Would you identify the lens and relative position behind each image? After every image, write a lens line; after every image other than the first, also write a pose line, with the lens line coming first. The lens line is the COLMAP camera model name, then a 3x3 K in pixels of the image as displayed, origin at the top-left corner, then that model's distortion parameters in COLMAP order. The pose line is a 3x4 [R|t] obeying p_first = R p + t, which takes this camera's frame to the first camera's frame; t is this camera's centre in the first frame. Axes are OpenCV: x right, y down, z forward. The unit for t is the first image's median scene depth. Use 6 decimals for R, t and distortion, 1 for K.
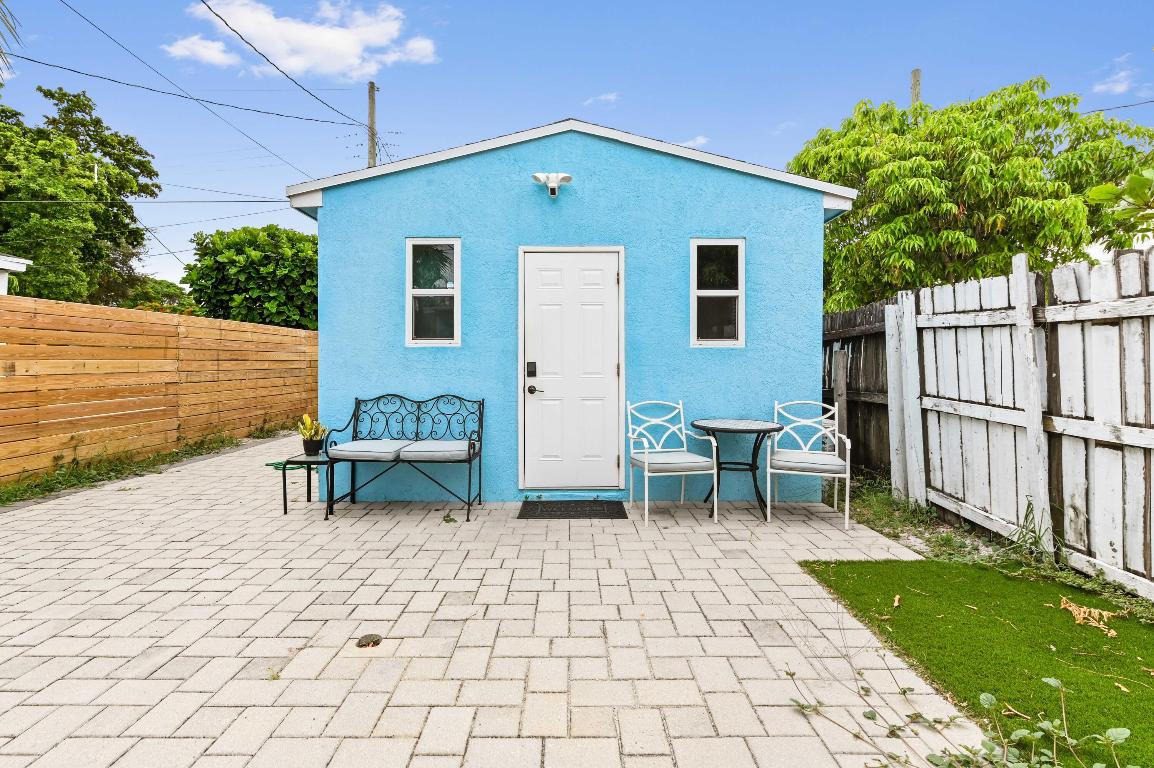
lens RADIAL K [[554.4, 0, 569.4], [0, 554.4, 370.5], [0, 0, 1]] dist [0.002102, -0.000170]
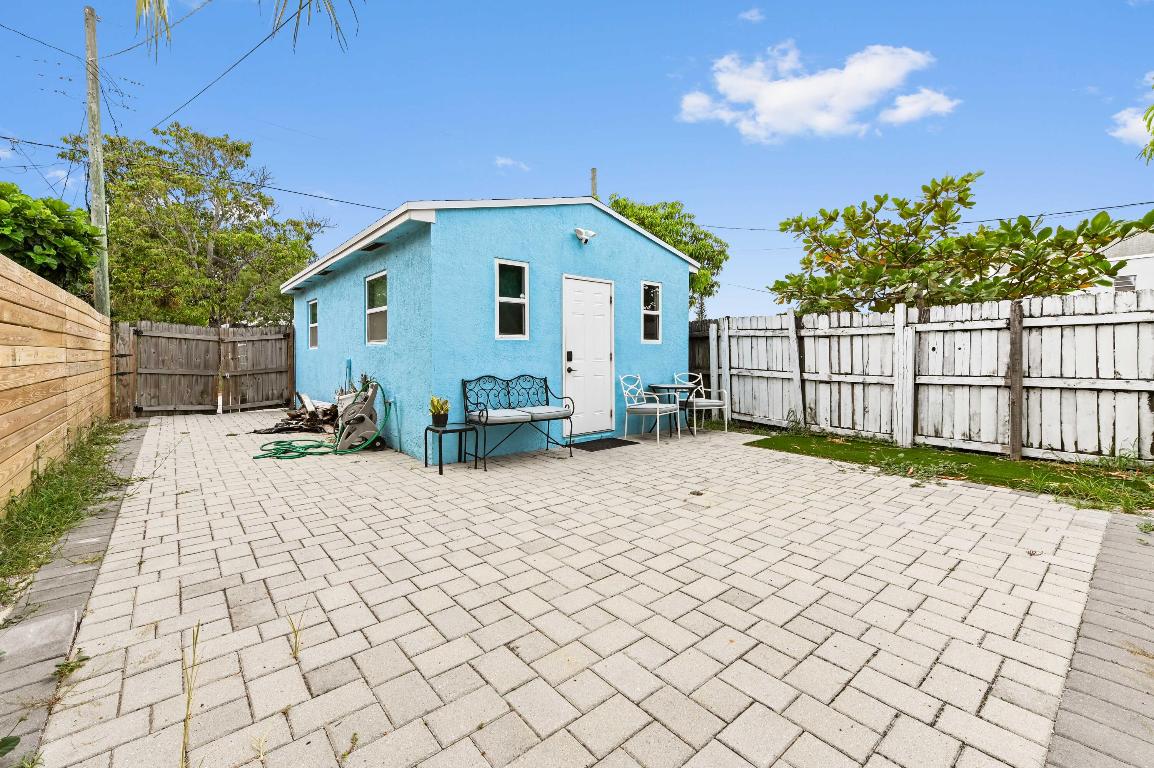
lens RADIAL K [[475.6, 0, 595.5], [0, 475.6, 355.2], [0, 0, 1]] dist [0.011486, 0.000205]
pose [[0.759685, -0.002349, 0.650287, -0.858185], [0.009929, 0.999919, -0.007988, 0.005882], [-0.650216, 0.012525, 0.759647, -0.024006]]
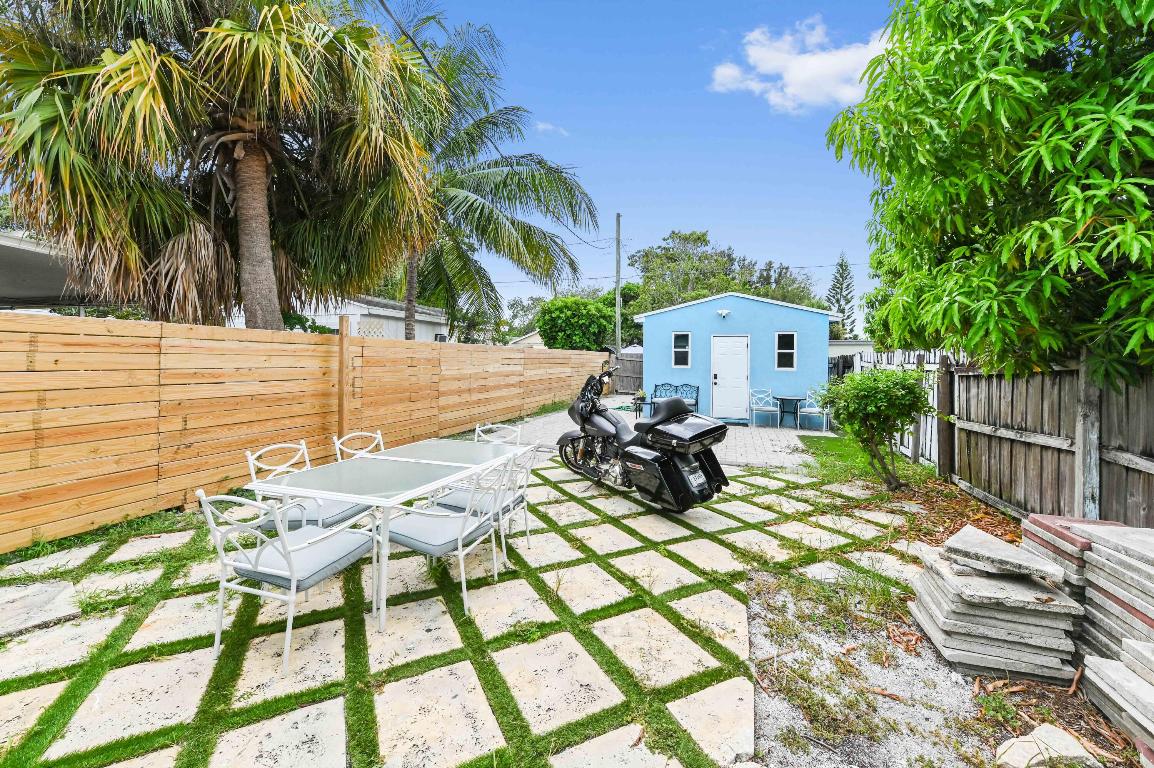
lens RADIAL K [[451.7, 0, 587.1], [0, 451.7, 356.2], [0, 0, 1]] dist [0.014573, -0.000361]
pose [[0.954709, 0.013216, -0.297246, -0.007245], [-0.019694, 0.999629, -0.018811, -0.051049], [0.296888, 0.023813, 0.954615, -1.482936]]
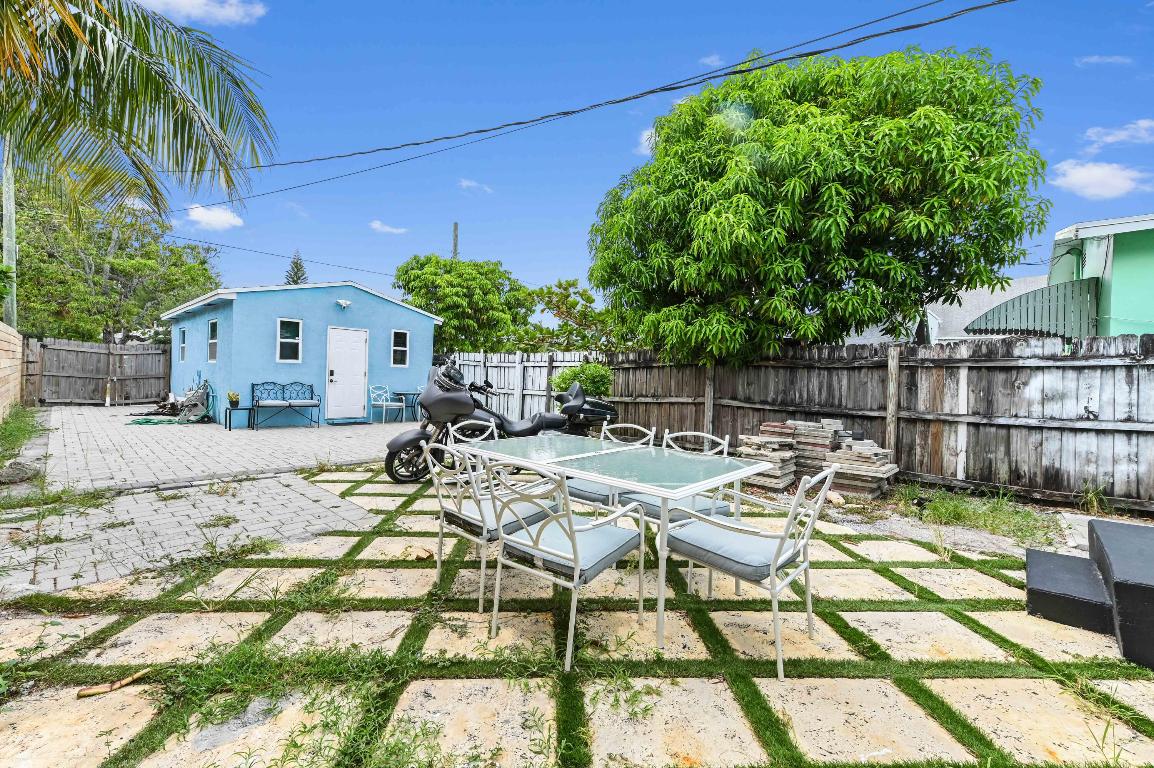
lens RADIAL K [[451.7, 0, 567.1], [0, 451.7, 375.8], [0, 0, 1]] dist [0.014573, -0.000361]
pose [[0.681323, 0.021475, 0.731668, -0.882068], [-0.022817, 0.999707, -0.008095, 0.002390], [-0.731627, -0.011180, 0.681613, -1.277691]]
